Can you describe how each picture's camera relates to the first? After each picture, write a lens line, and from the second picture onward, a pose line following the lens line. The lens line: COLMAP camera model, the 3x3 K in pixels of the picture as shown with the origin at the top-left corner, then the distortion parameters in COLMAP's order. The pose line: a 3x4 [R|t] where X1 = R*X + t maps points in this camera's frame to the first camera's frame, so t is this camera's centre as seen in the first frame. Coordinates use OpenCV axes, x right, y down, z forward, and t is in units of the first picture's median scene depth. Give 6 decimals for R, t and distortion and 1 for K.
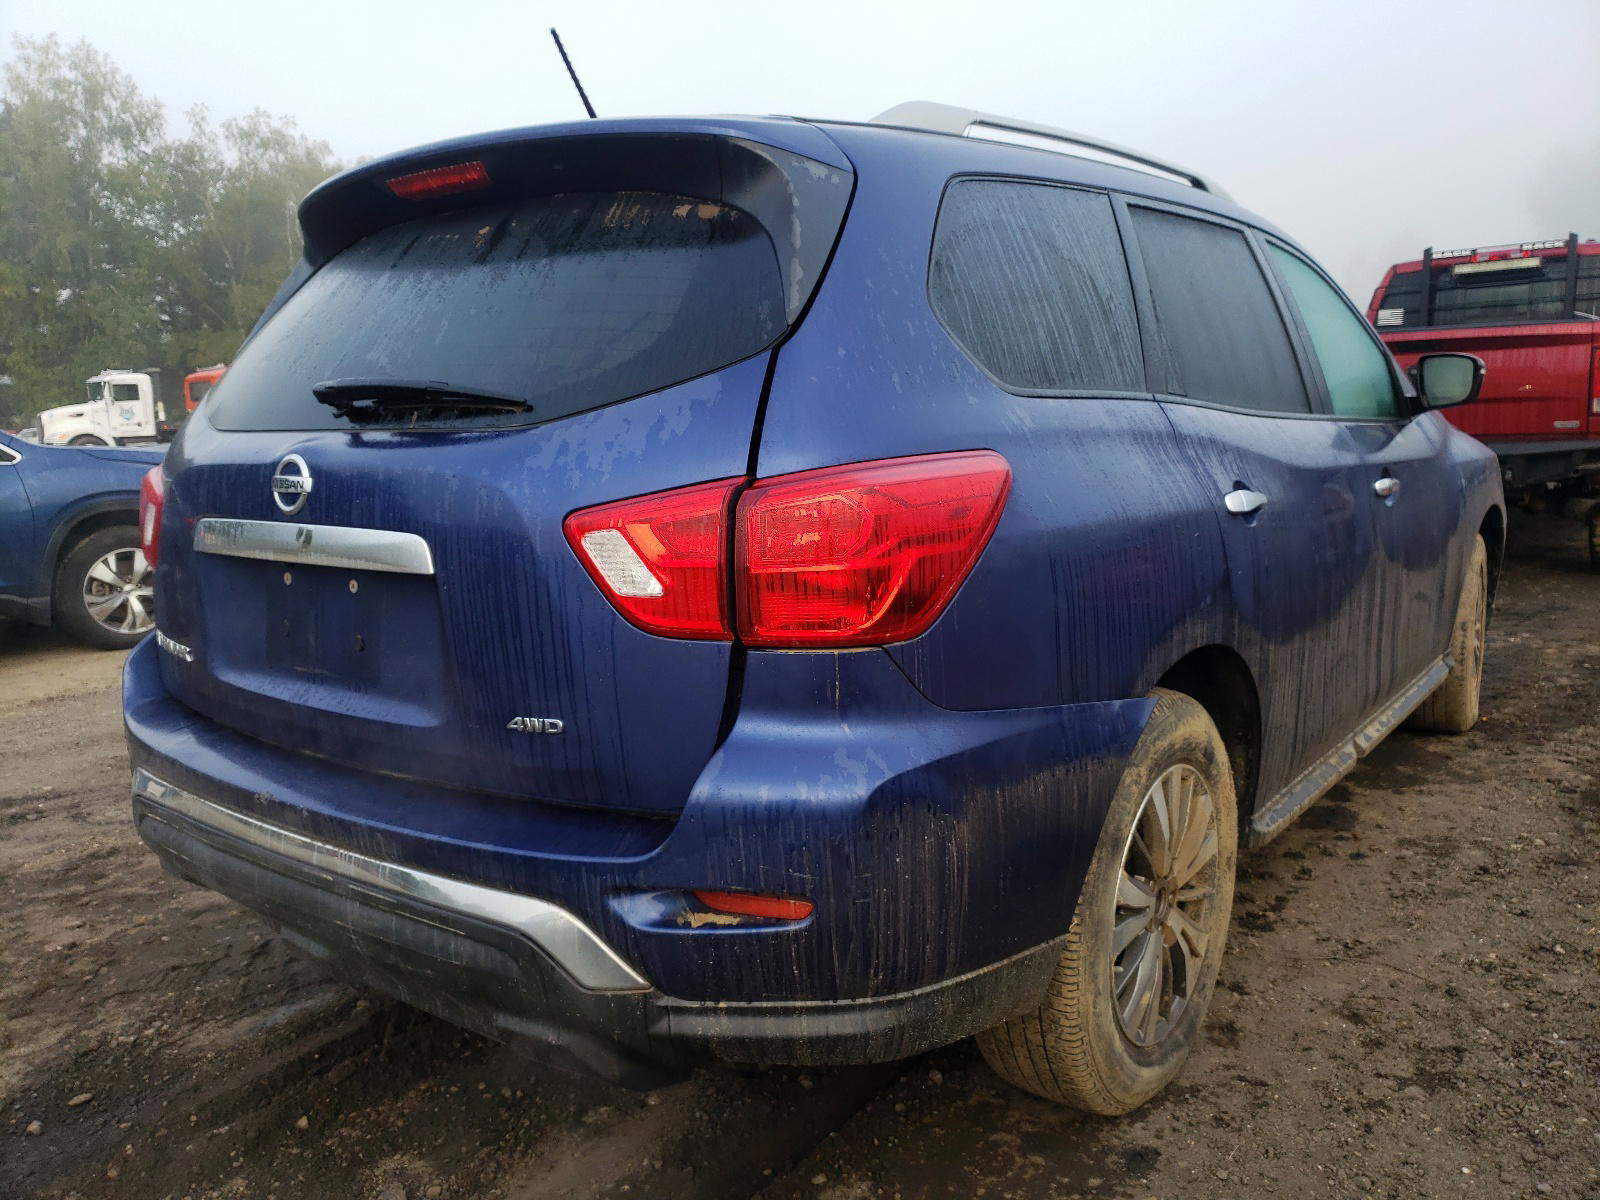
lens RADIAL K [[1222.1, 0, 805.7], [0, 1222.1, 599.9], [0, 0, 1]] dist [-0.001079, 0.000261]
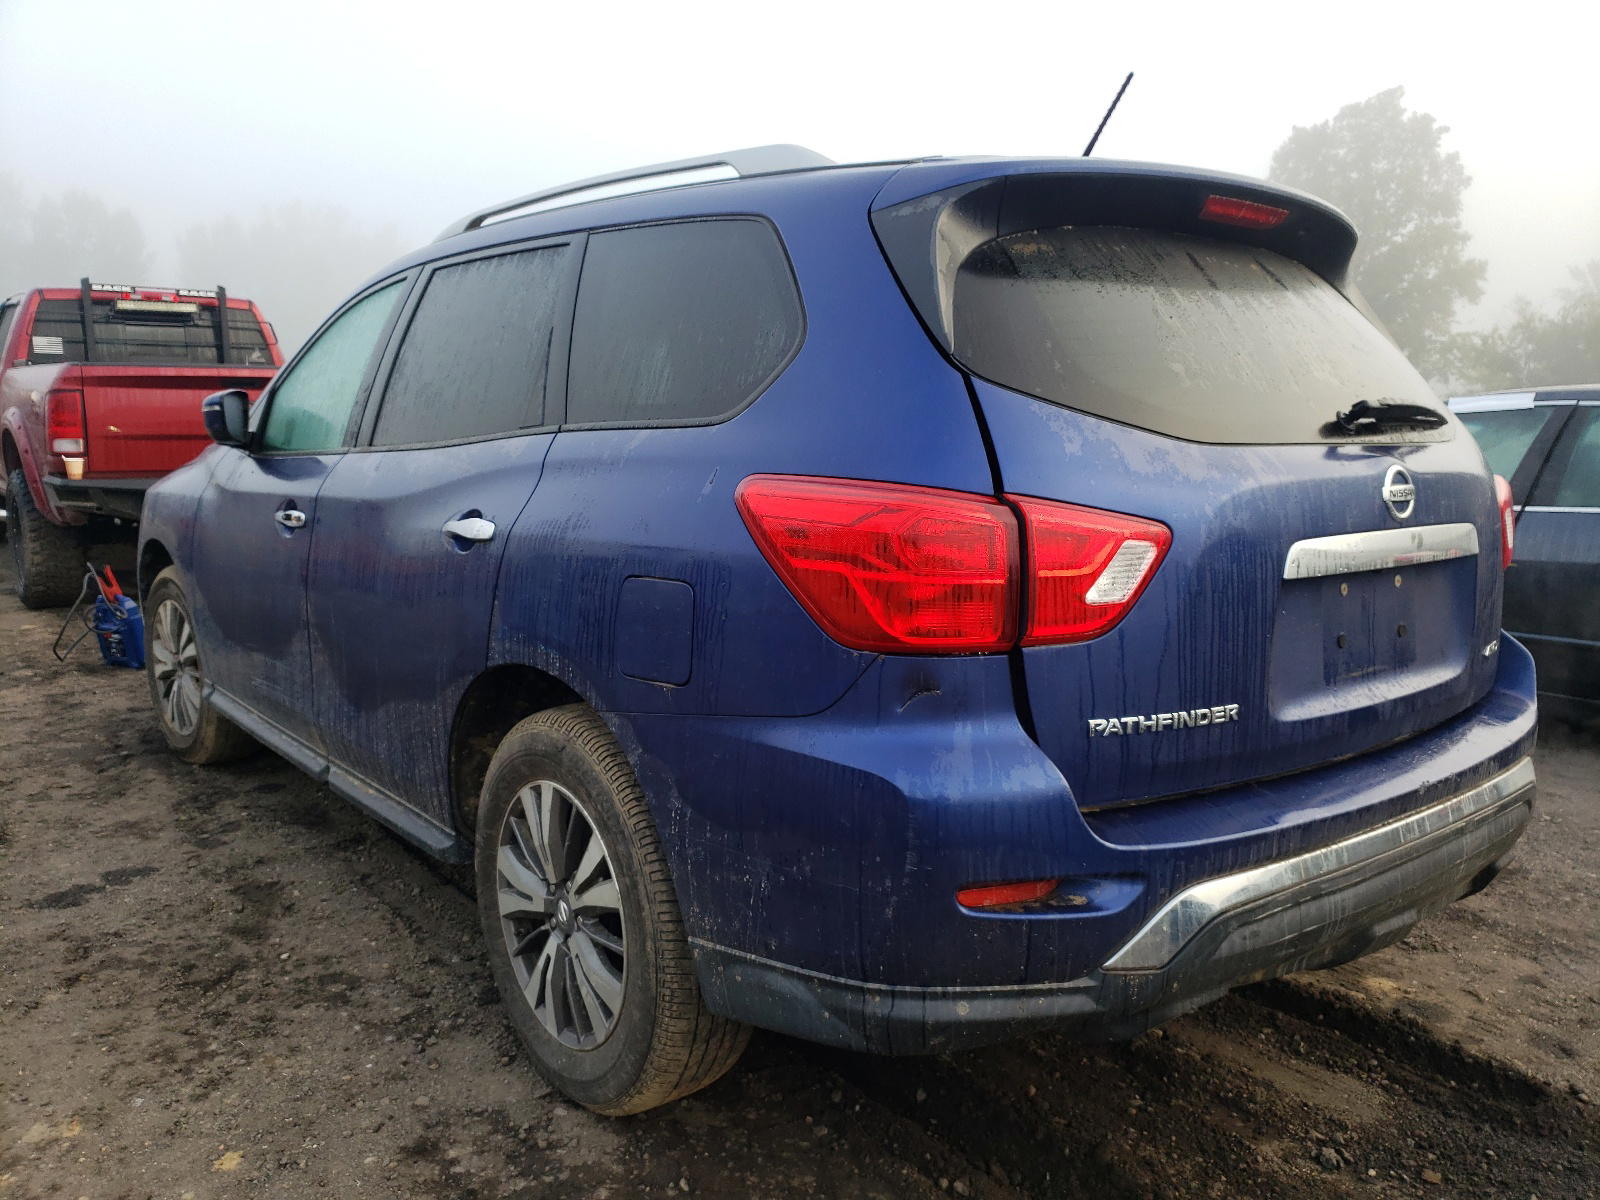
lens RADIAL K [[1222.1, 0, 805.4], [0, 1222.1, 600.9], [0, 0, 1]] dist [-0.001079, 0.000261]
pose [[0.226673, -0.105851, 0.968202, -0.329649], [0.138380, 0.987492, 0.075563, -0.031980], [-0.964090, 0.116851, 0.238486, 0.261227]]
